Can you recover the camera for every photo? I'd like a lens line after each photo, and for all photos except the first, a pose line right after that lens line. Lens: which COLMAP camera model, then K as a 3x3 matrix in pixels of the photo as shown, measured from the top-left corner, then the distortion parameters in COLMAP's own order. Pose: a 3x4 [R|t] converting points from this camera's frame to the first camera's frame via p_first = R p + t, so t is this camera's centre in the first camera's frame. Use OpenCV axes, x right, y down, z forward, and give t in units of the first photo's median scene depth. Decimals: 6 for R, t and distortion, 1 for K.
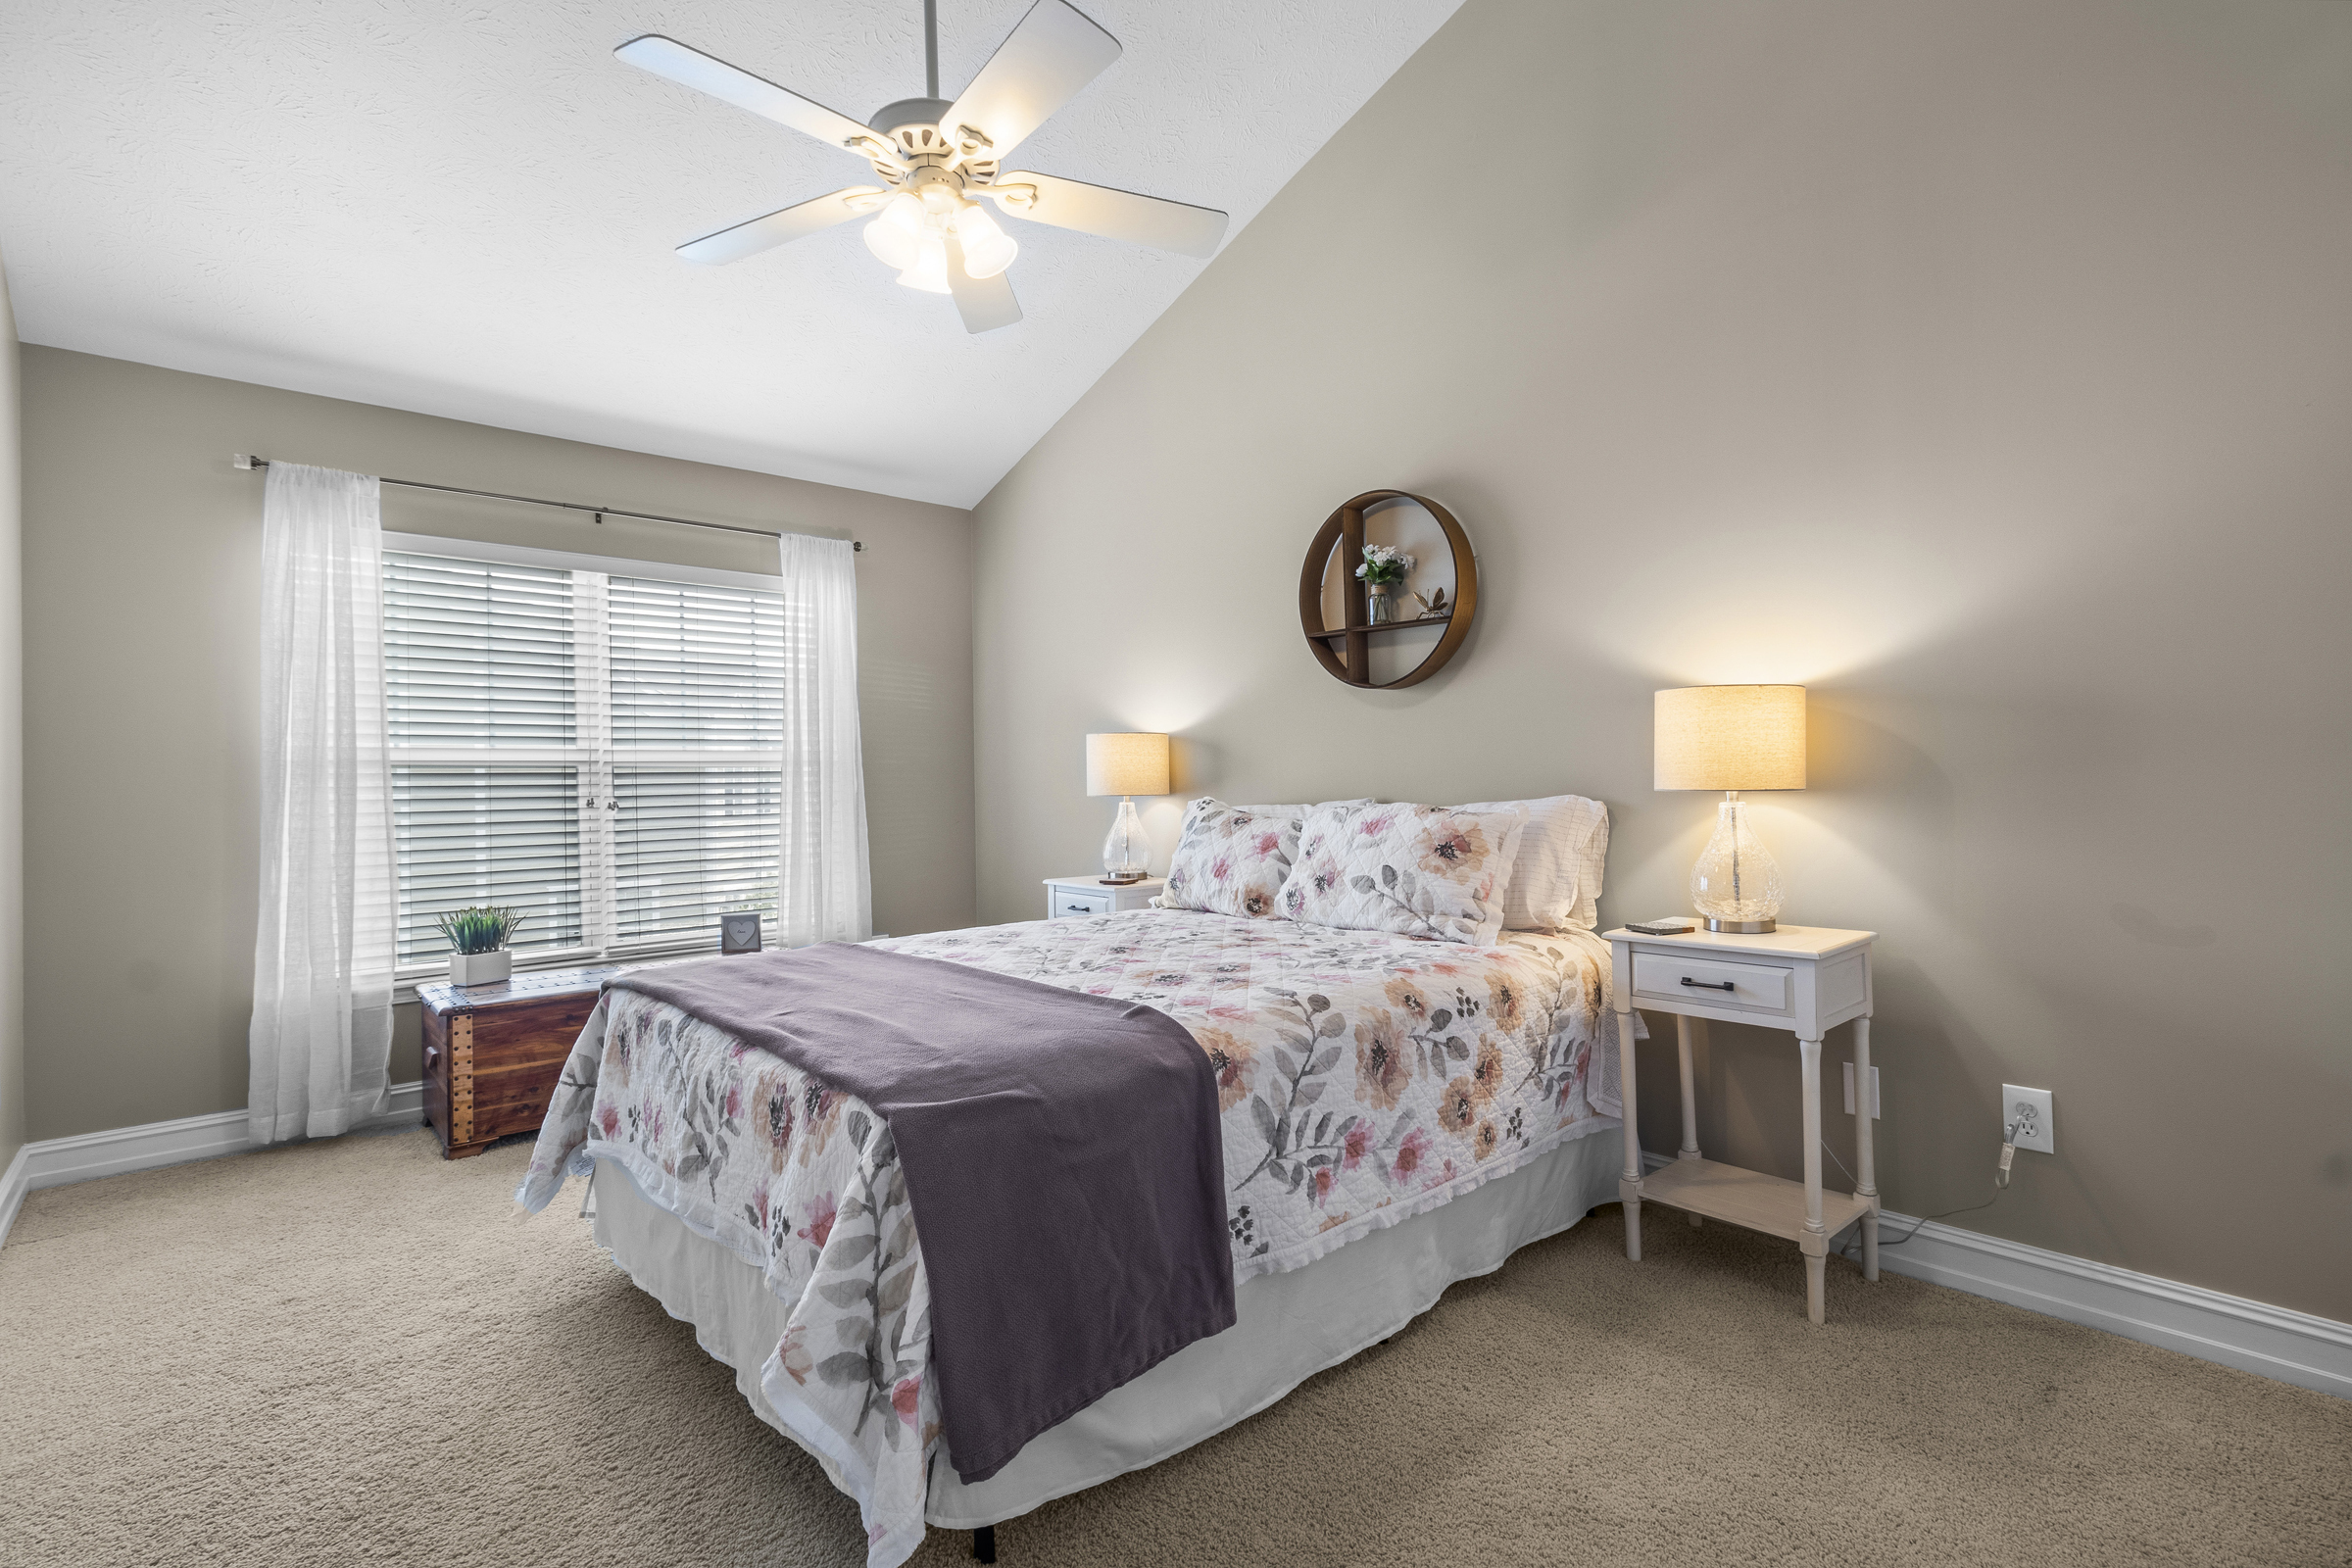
lens RADIAL K [[1113.0, 0, 1182.8], [0, 1113.0, 780.6], [0, 0, 1]] dist [-0.001665, 0.000249]
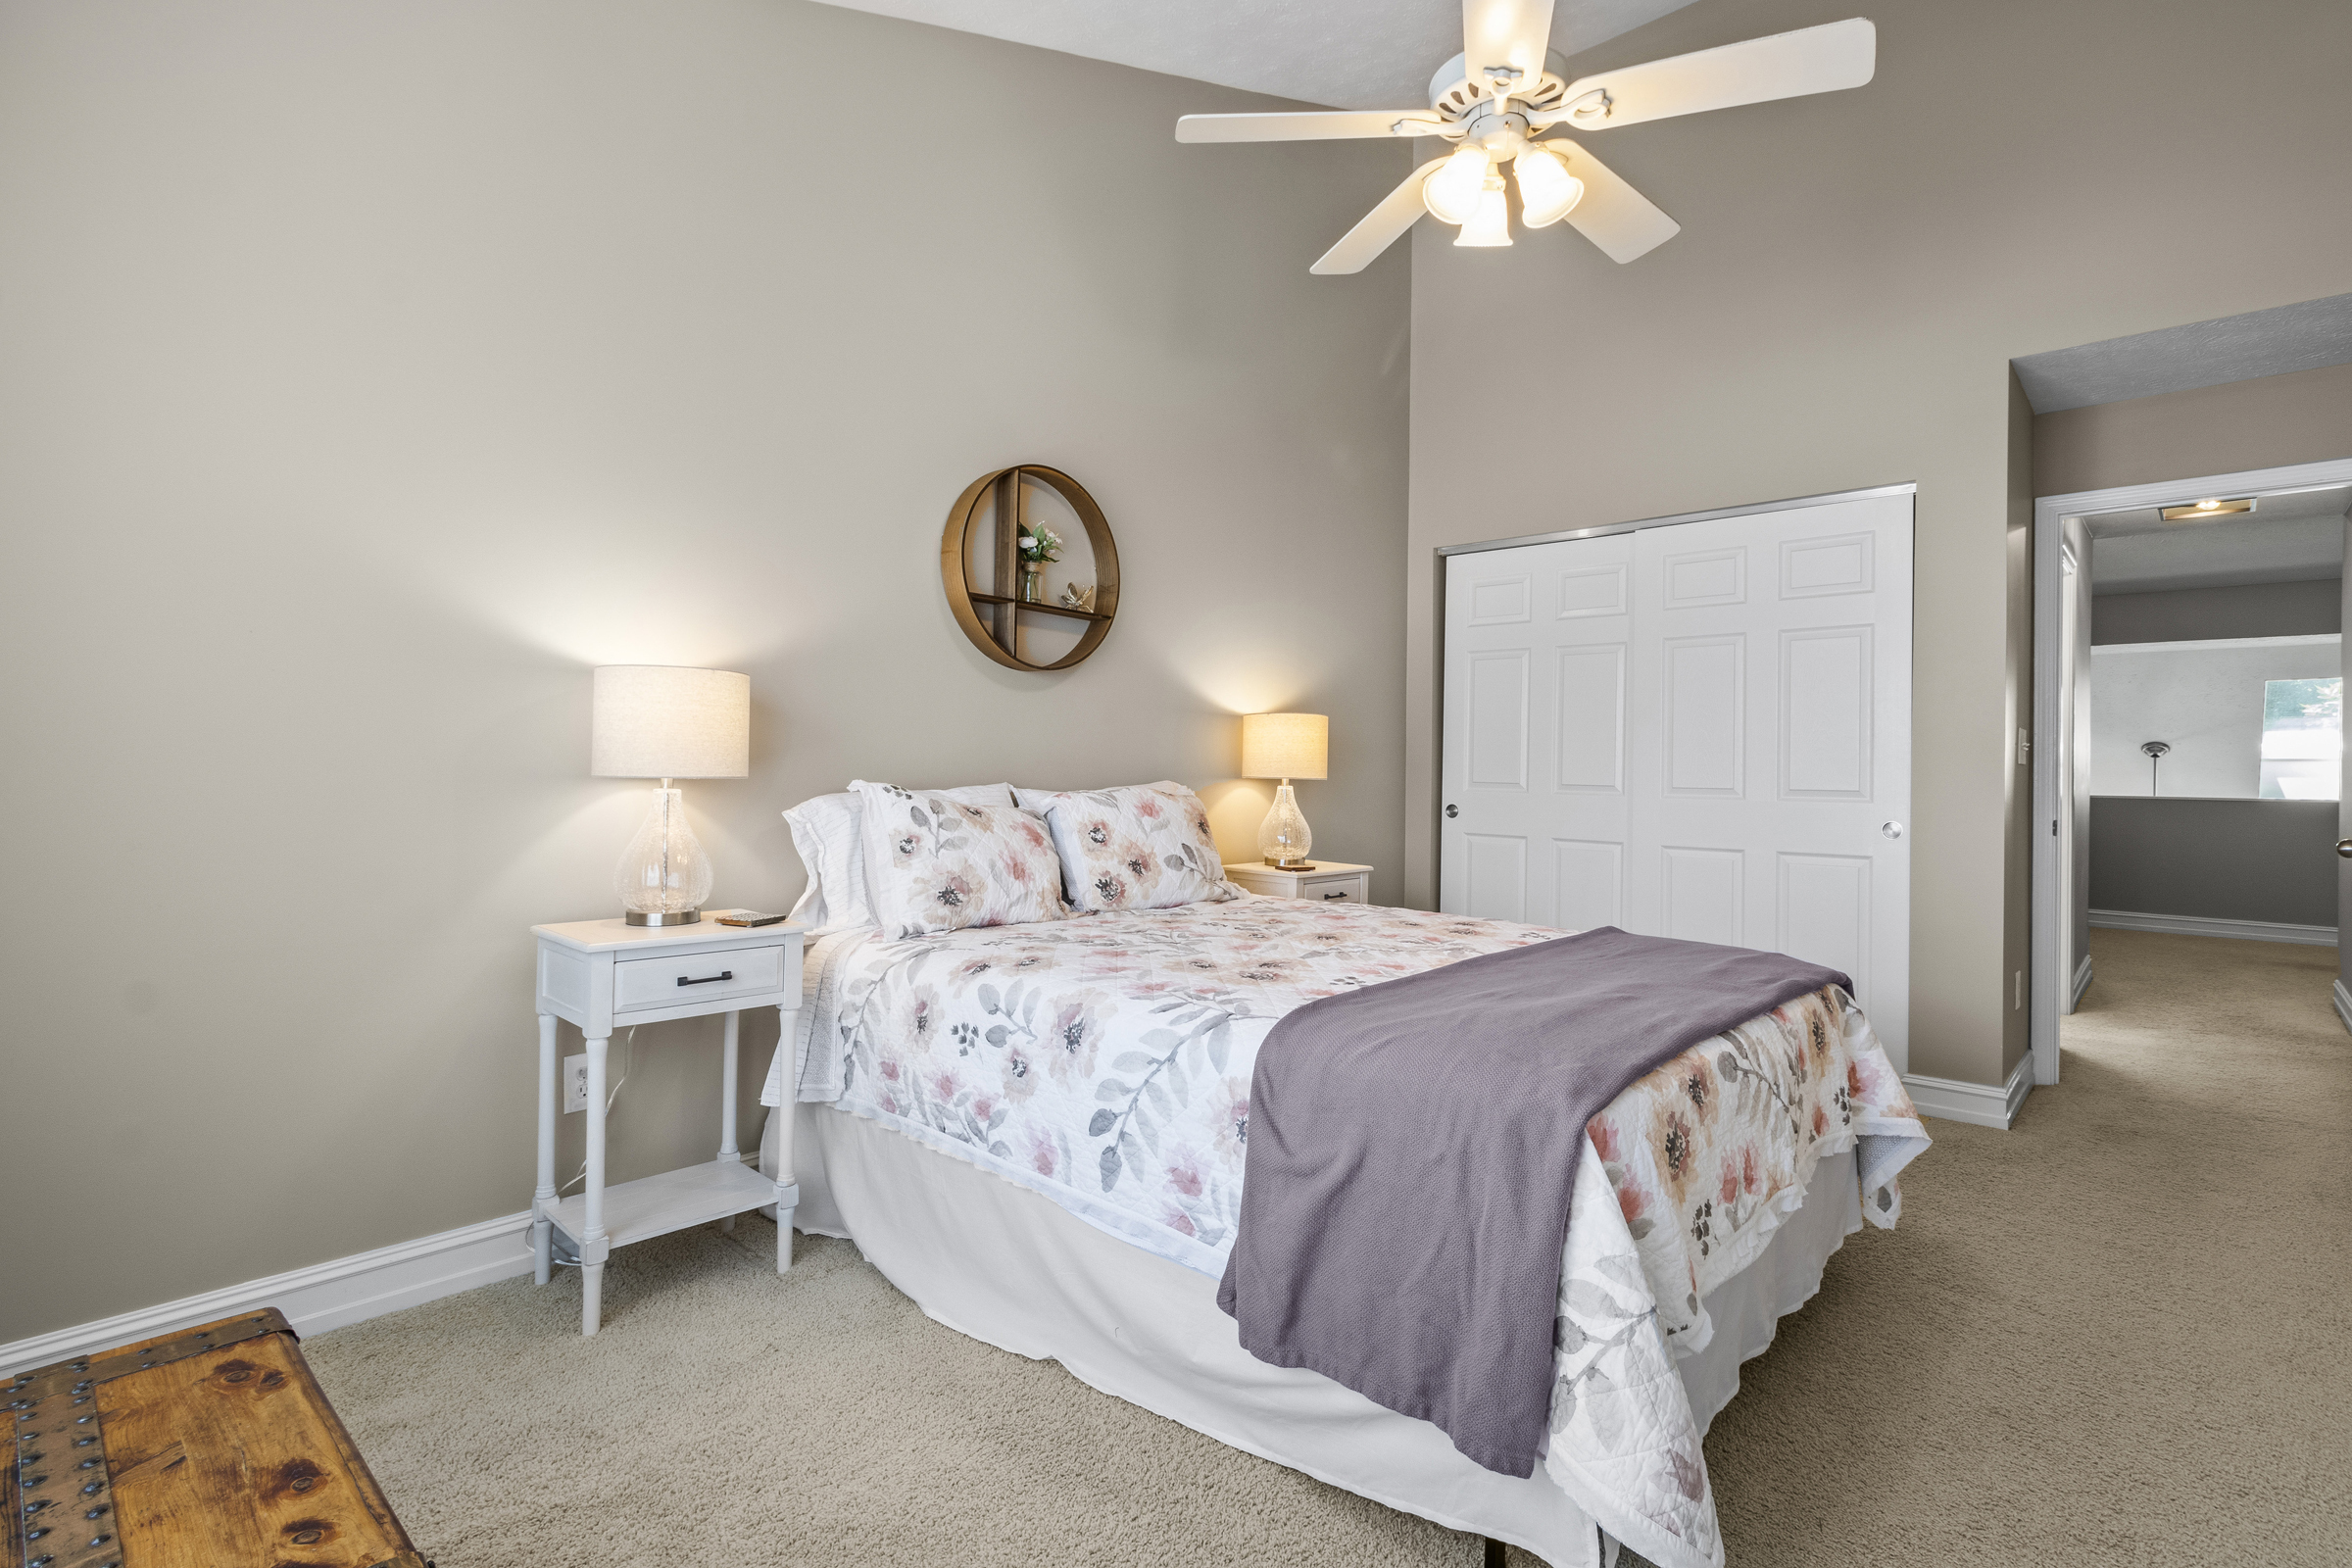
lens RADIAL K [[1113.0, 0, 1182.5], [0, 1113.0, 779.3], [0, 0, 1]] dist [-0.001665, 0.000249]
pose [[-0.086040, 0.012569, 0.996212, -0.807098], [-0.005270, 0.999901, -0.013071, 0.023863], [-0.996278, -0.006375, -0.085965, 0.965218]]
